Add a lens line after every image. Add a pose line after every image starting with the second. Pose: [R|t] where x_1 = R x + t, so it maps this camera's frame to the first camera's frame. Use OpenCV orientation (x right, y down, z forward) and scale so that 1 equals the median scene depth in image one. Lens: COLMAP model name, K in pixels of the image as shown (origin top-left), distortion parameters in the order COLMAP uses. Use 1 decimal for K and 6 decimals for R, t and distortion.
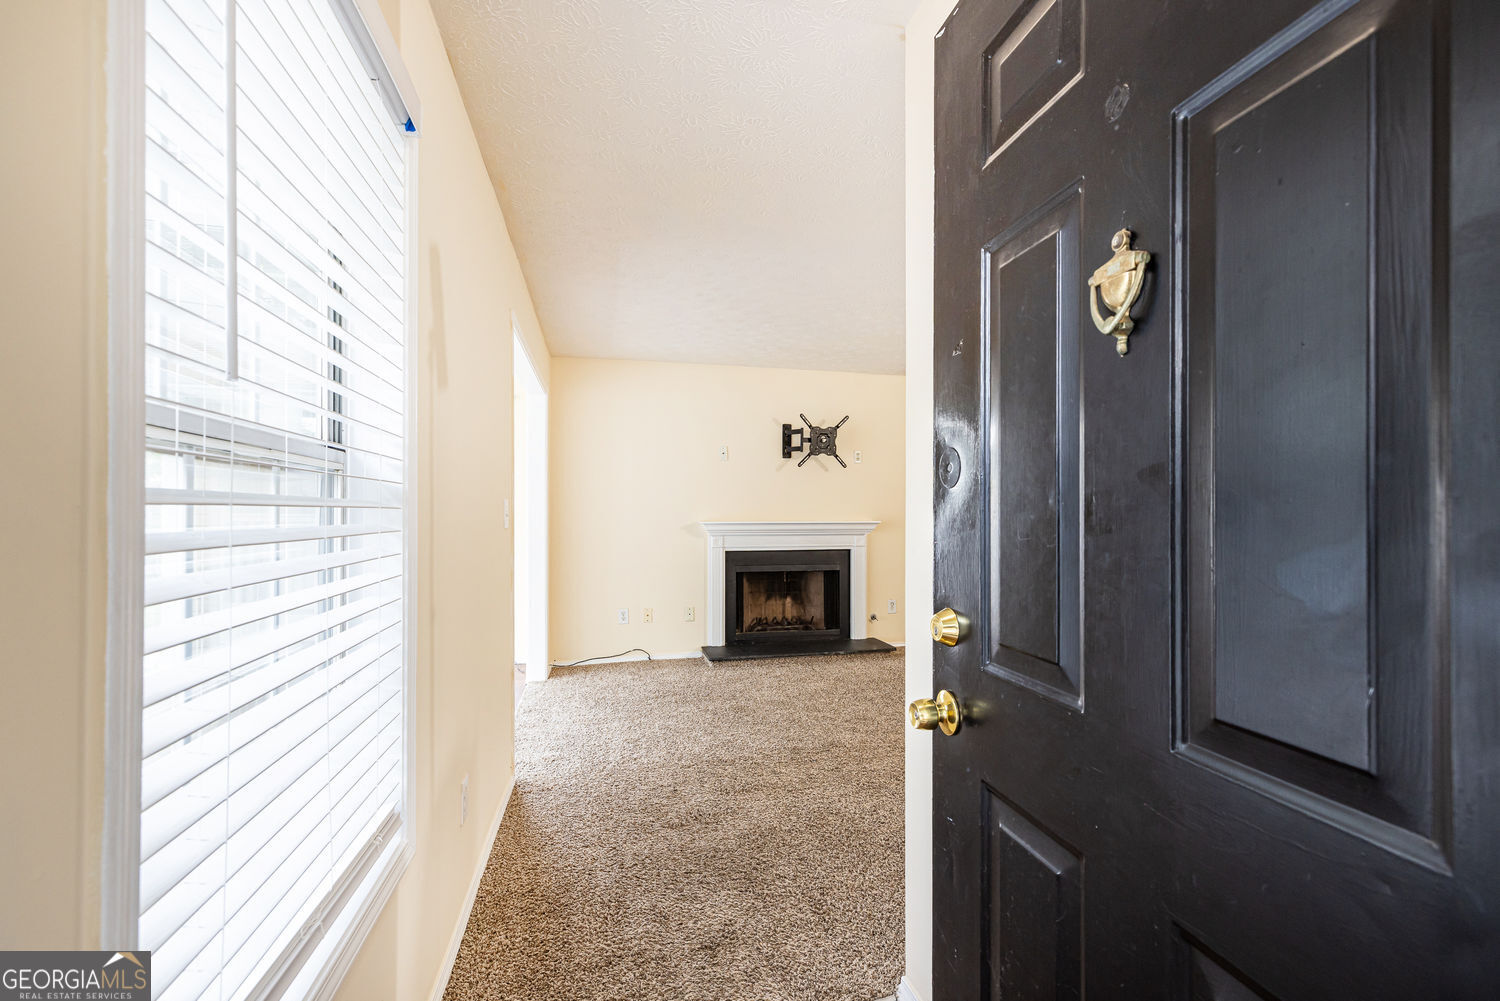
lens RADIAL K [[634.4, 0, 755.8], [0, 634.4, 504.0], [0, 0, 1]] dist [0.001078, 0.000365]
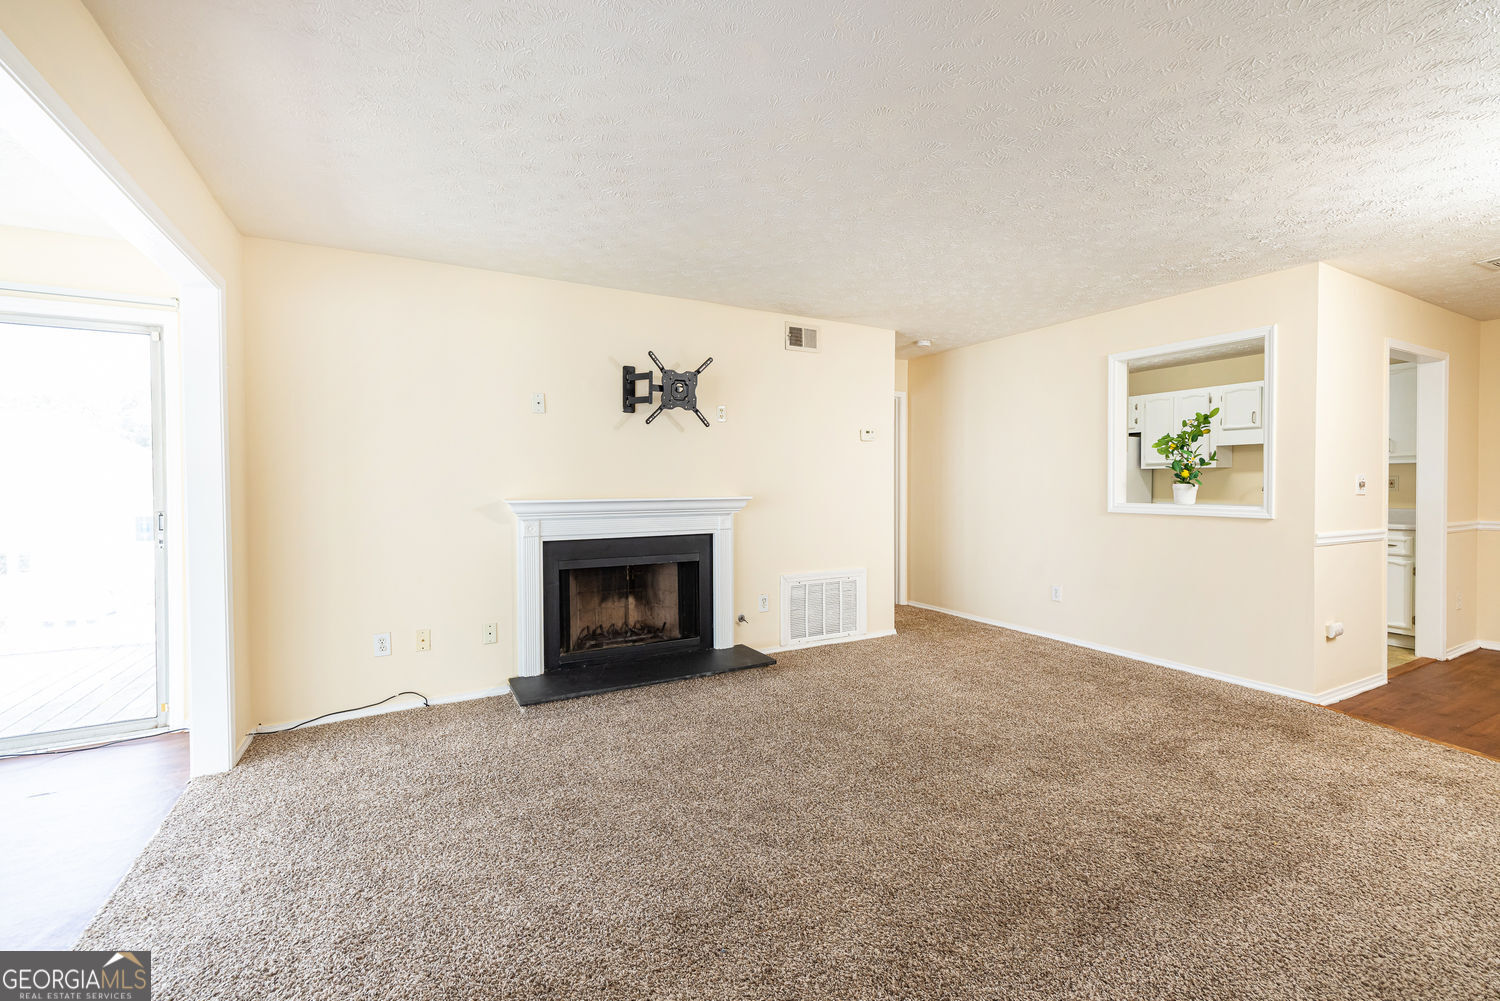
lens RADIAL K [[634.4, 0, 749.5], [0, 634.4, 495.4], [0, 0, 1]] dist [0.001078, 0.000365]
pose [[0.964228, -0.009568, 0.264900, -0.012771], [0.001266, 0.999503, 0.031494, 0.000939], [-0.265070, -0.030032, 0.963761, 0.254478]]
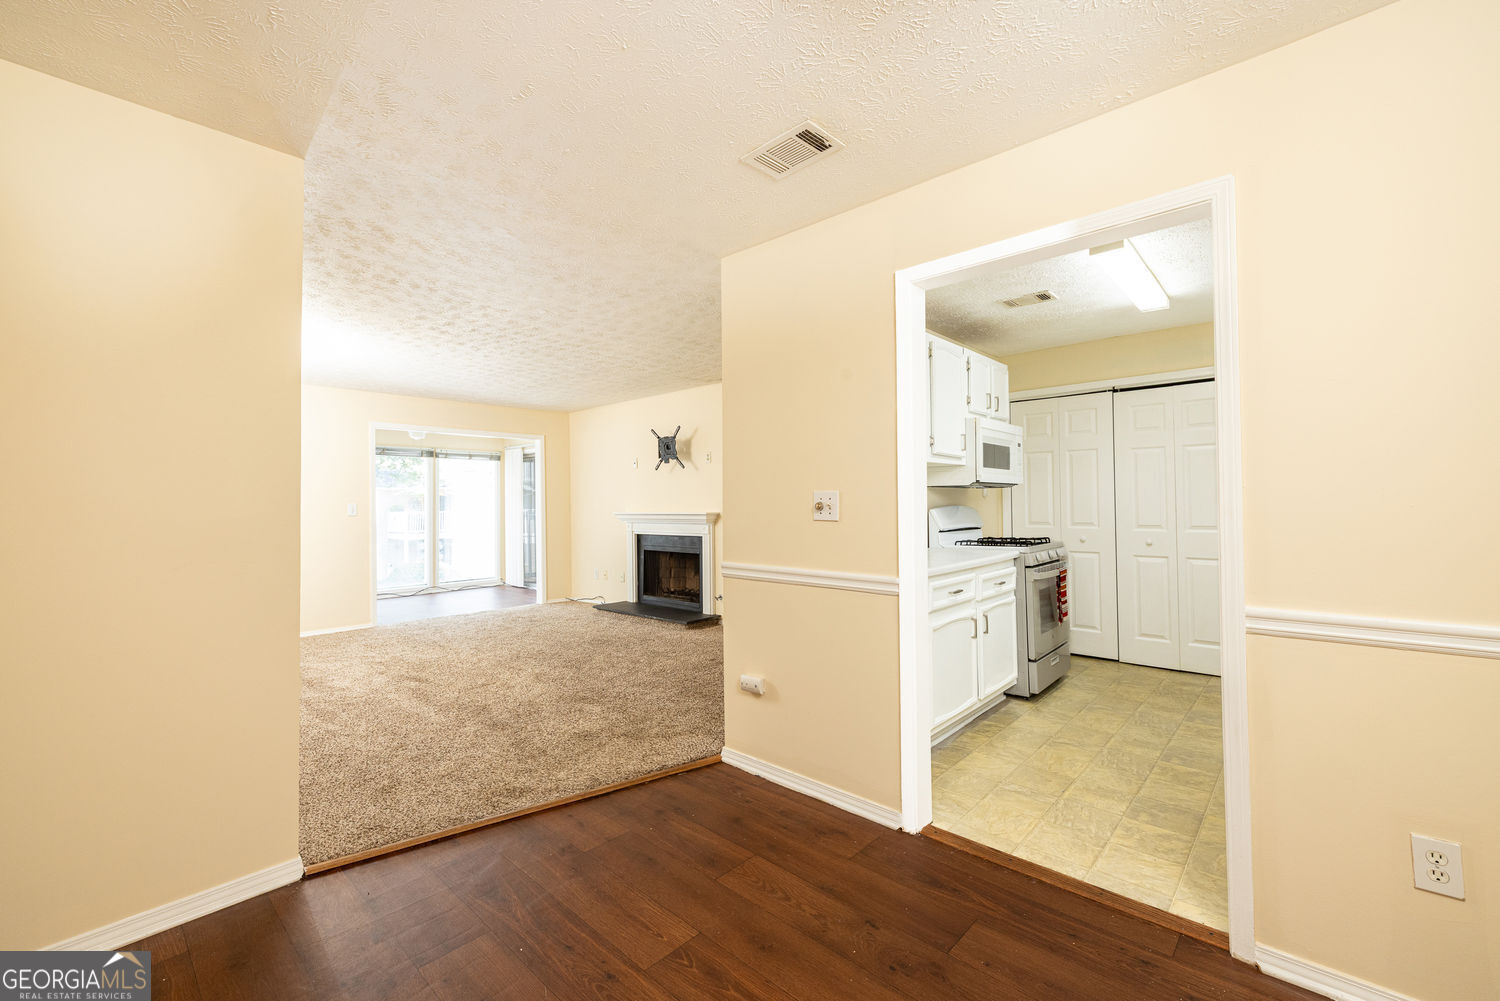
lens RADIAL K [[634.4, 0, 743.9], [0, 634.4, 492.7], [0, 0, 1]] dist [0.001078, 0.000365]
pose [[0.558333, -0.021242, -0.829345, 1.215645], [0.023581, 0.999675, -0.009729, 0.003470], [0.829282, -0.014125, 0.558652, 0.423338]]
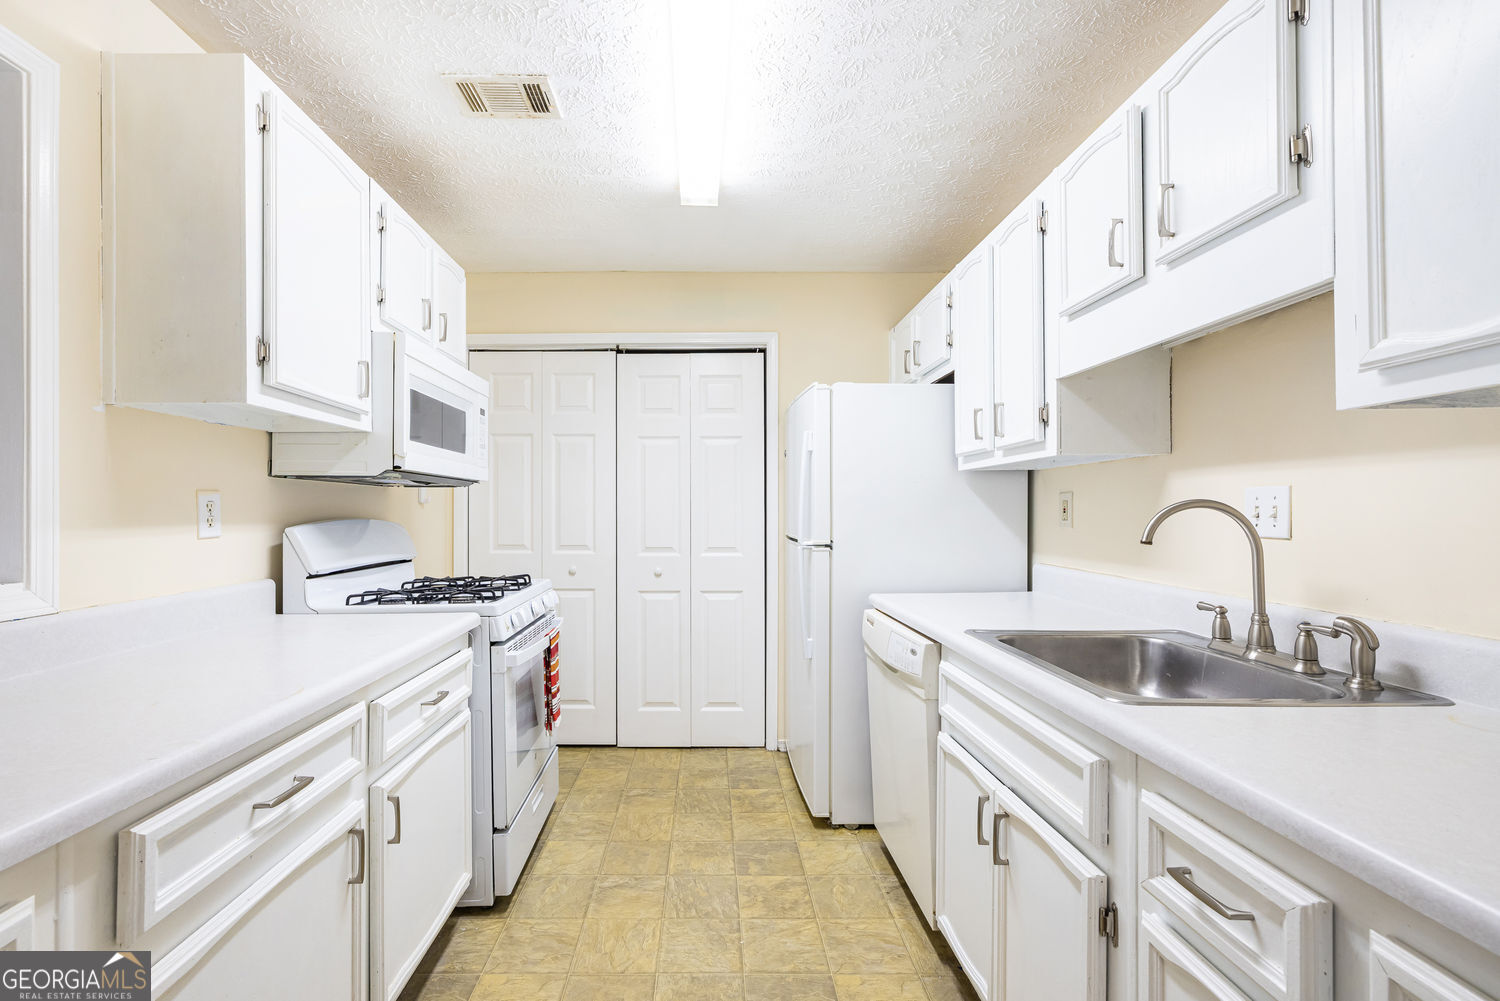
lens RADIAL K [[634.4, 0, 697.4], [0, 634.4, 511.8], [0, 0, 1]] dist [0.001078, 0.000365]
pose [[0.971706, -0.000402, -0.236191, 0.986176], [0.003974, 0.999885, 0.014648, 0.009258], [0.236158, -0.015172, 0.971596, 0.780380]]
